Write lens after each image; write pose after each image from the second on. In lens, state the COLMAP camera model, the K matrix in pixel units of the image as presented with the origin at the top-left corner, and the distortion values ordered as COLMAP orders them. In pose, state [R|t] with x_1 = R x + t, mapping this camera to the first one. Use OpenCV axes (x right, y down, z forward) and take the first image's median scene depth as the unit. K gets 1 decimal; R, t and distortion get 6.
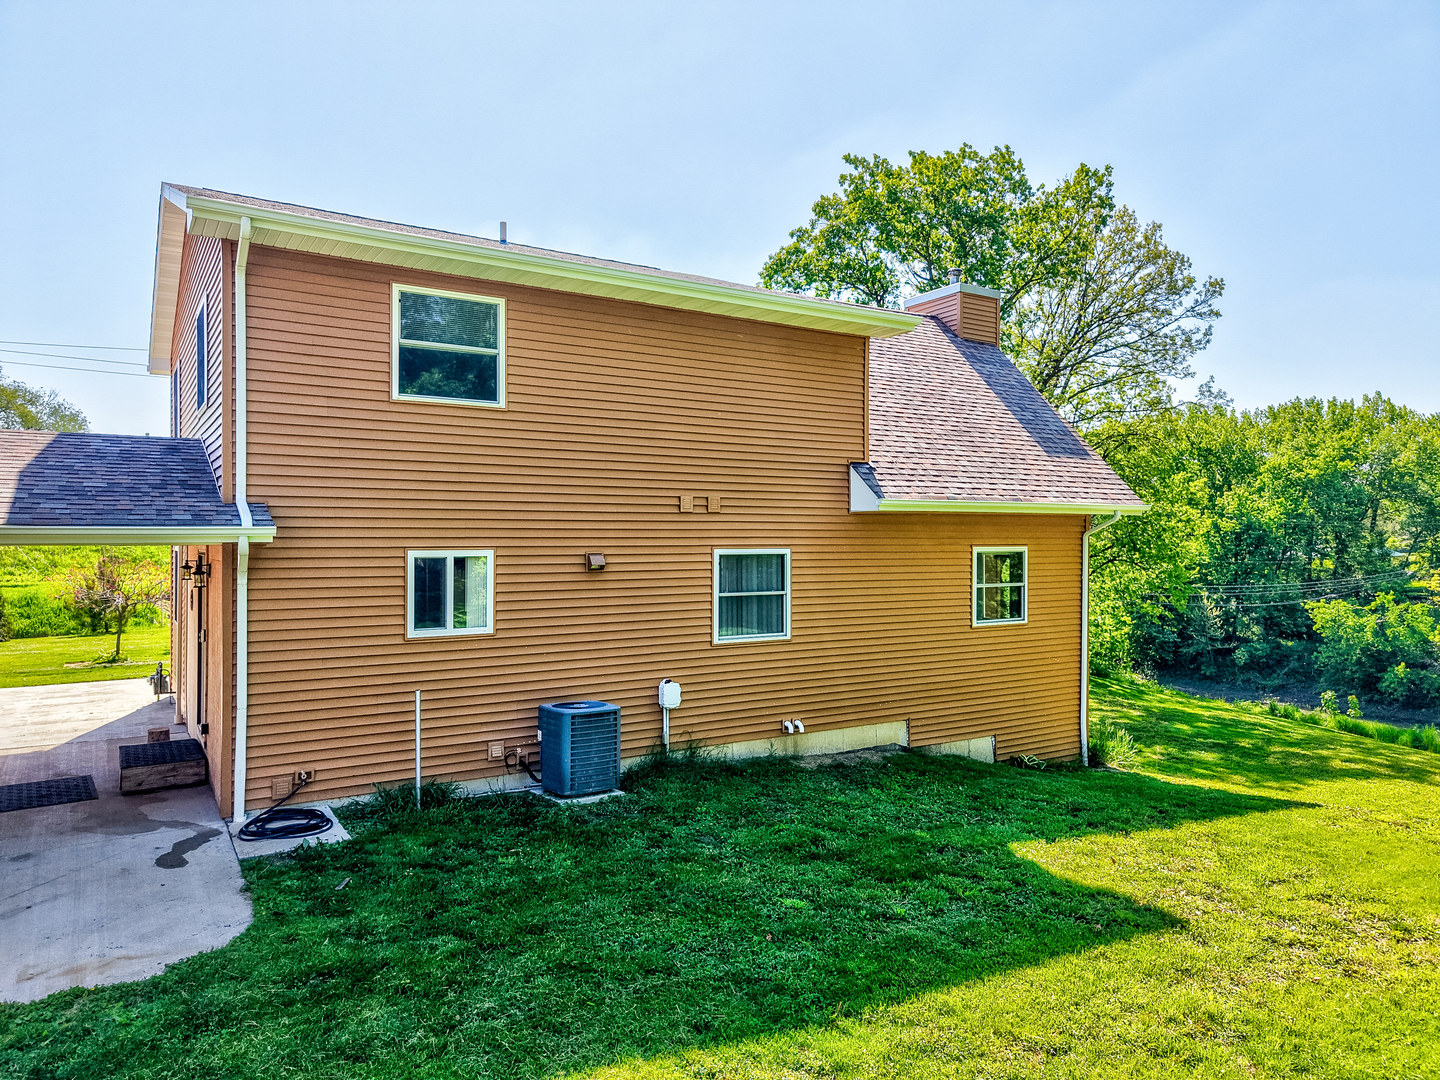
lens RADIAL K [[983.0, 0, 710.9], [0, 983.0, 548.7], [0, 0, 1]] dist [0.033058, -0.004261]
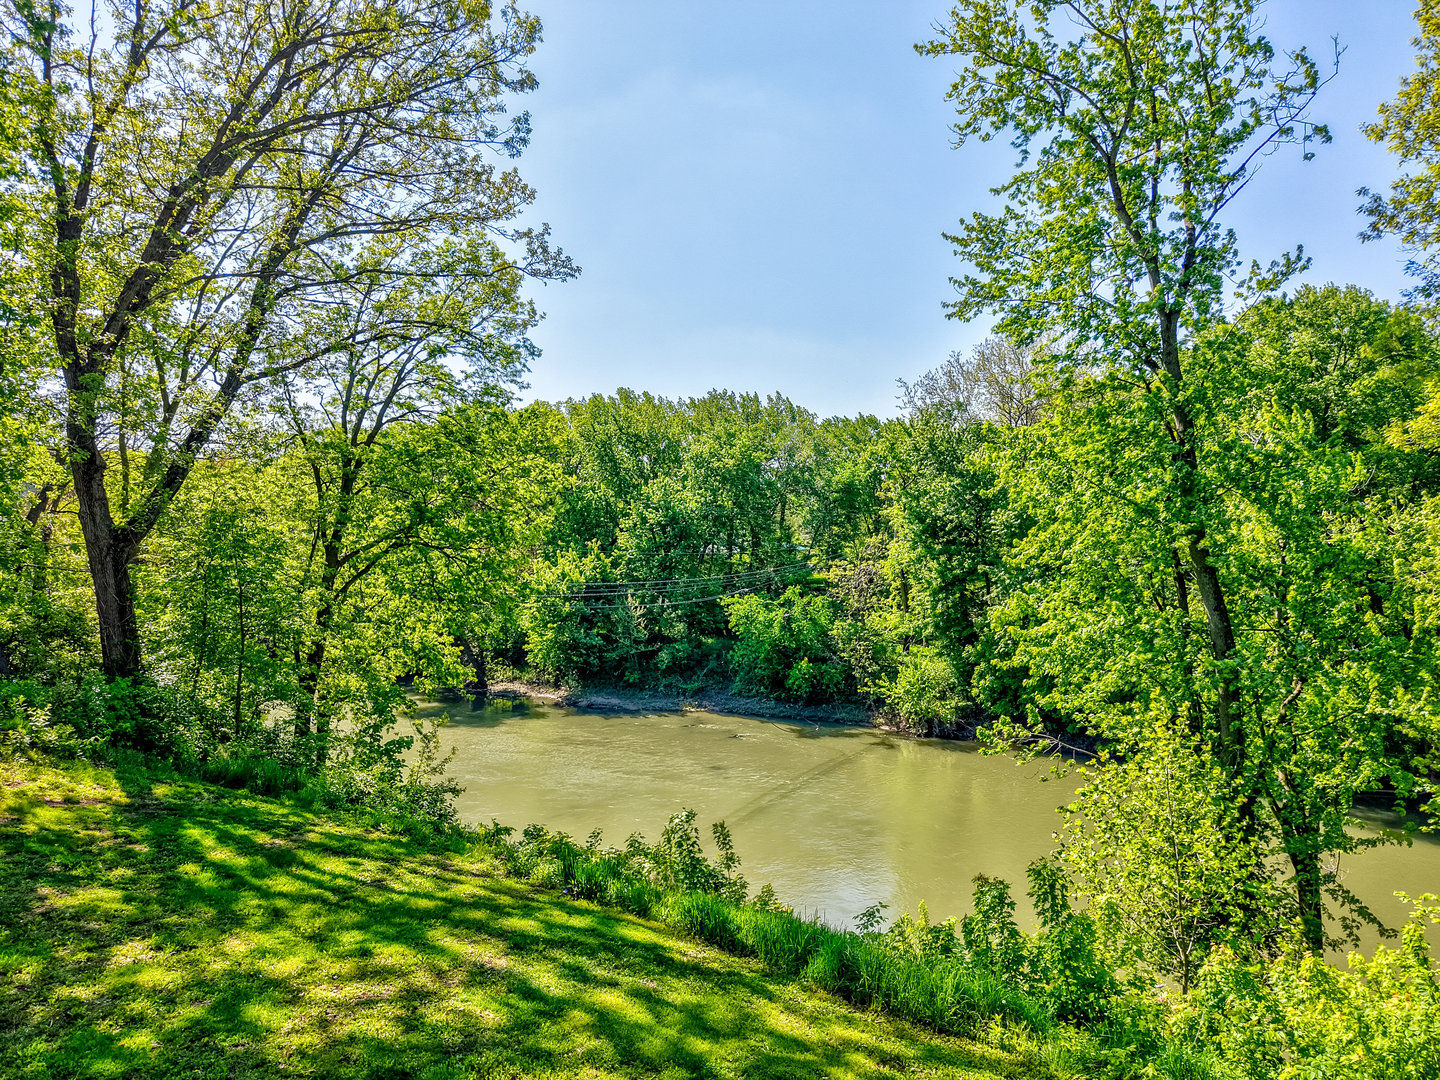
lens RADIAL K [[983.0, 0, 716.5], [0, 983.0, 533.0], [0, 0, 1]] dist [0.033058, -0.004261]
pose [[0.869263, 0.003770, 0.494336, 0.292957], [0.005618, 0.999831, -0.017503, 0.020329], [-0.494318, 0.017991, 0.869095, 0.427181]]
